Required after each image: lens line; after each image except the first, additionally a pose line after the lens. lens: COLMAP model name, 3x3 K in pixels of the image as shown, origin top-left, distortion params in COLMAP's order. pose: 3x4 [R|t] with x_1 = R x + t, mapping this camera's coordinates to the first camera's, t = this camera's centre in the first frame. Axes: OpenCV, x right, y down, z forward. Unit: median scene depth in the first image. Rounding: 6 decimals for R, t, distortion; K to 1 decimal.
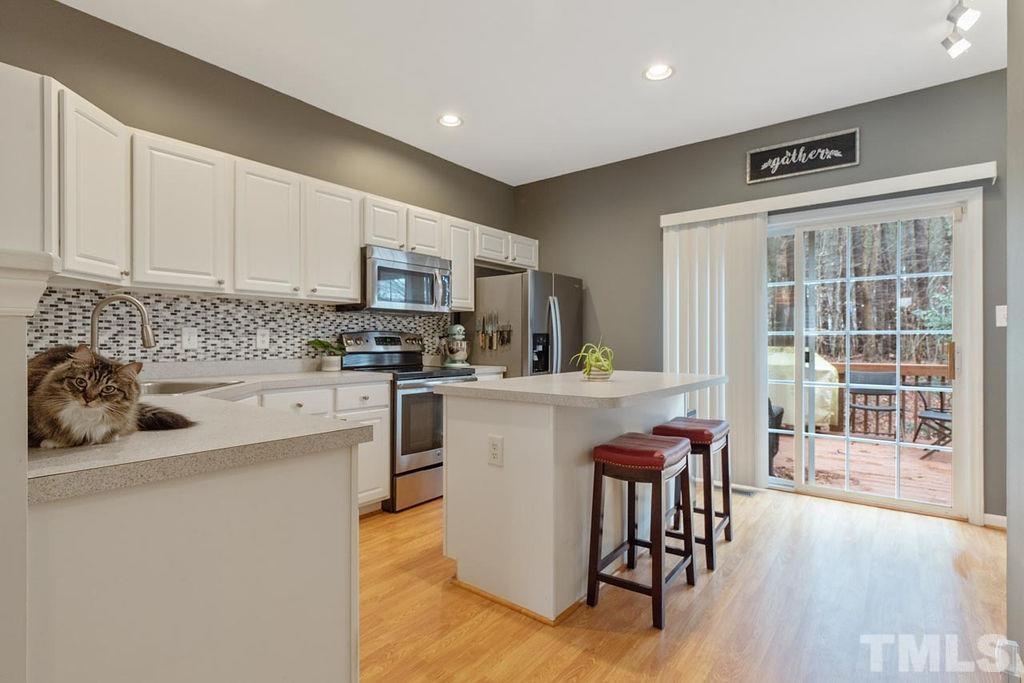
lens RADIAL K [[492.7, 0, 516.3], [0, 492.7, 342.9], [0, 0, 1]] dist [-0.002777, -0.000037]
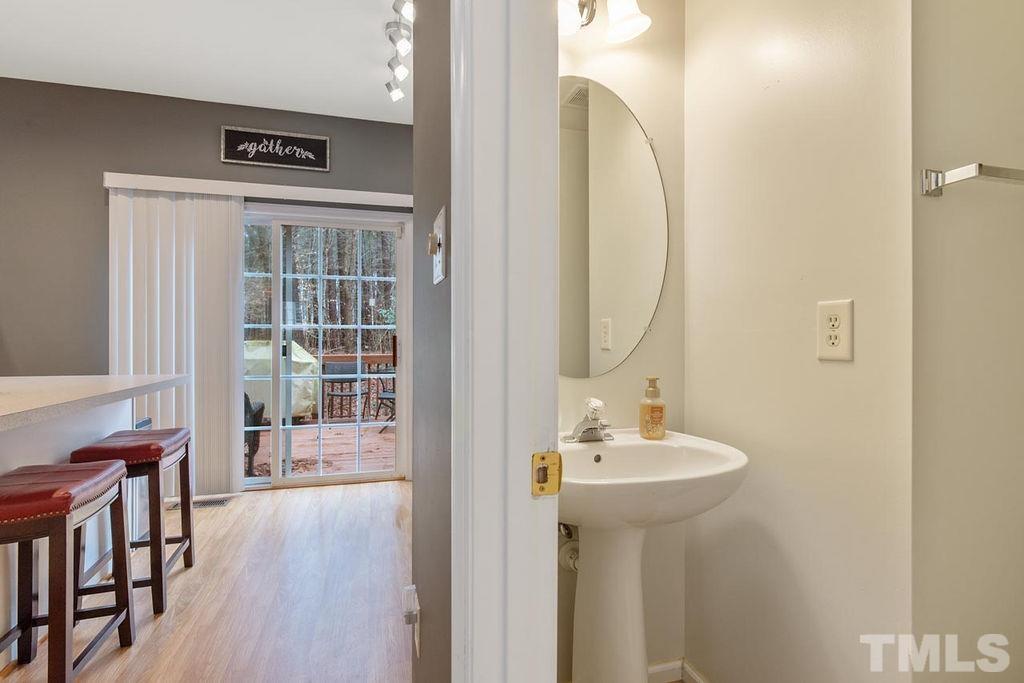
lens RADIAL K [[499.7, 0, 512.0], [0, 499.7, 341.5], [0, 0, 1]] dist [-0.000063, 0.000033]
pose [[0.593336, -0.008808, 0.804907, 0.053893], [0.000730, 0.999946, 0.010404, -0.000120], [-0.804955, -0.005586, 0.593310, 0.024796]]
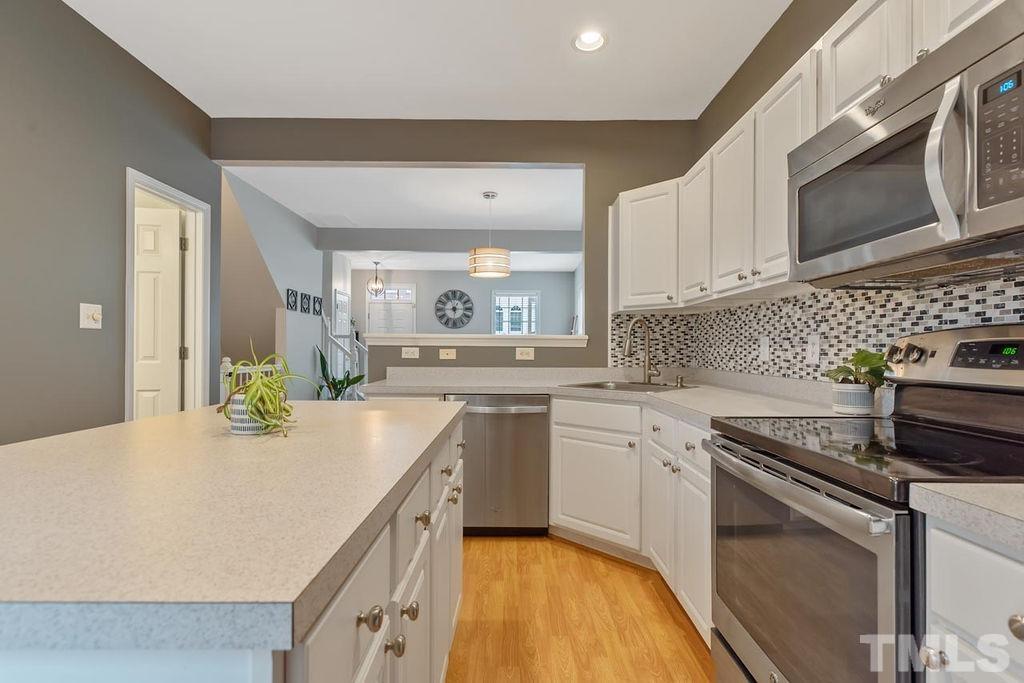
lens RADIAL K [[495.7, 0, 513.6], [0, 495.7, 347.8], [0, 0, 1]] dist [0.000355, 0.000639]
pose [[-0.787634, -0.006528, -0.616108, 0.204559], [-0.007137, 0.999973, -0.001471, -0.005820], [0.616102, 0.003238, -0.787660, 1.166264]]
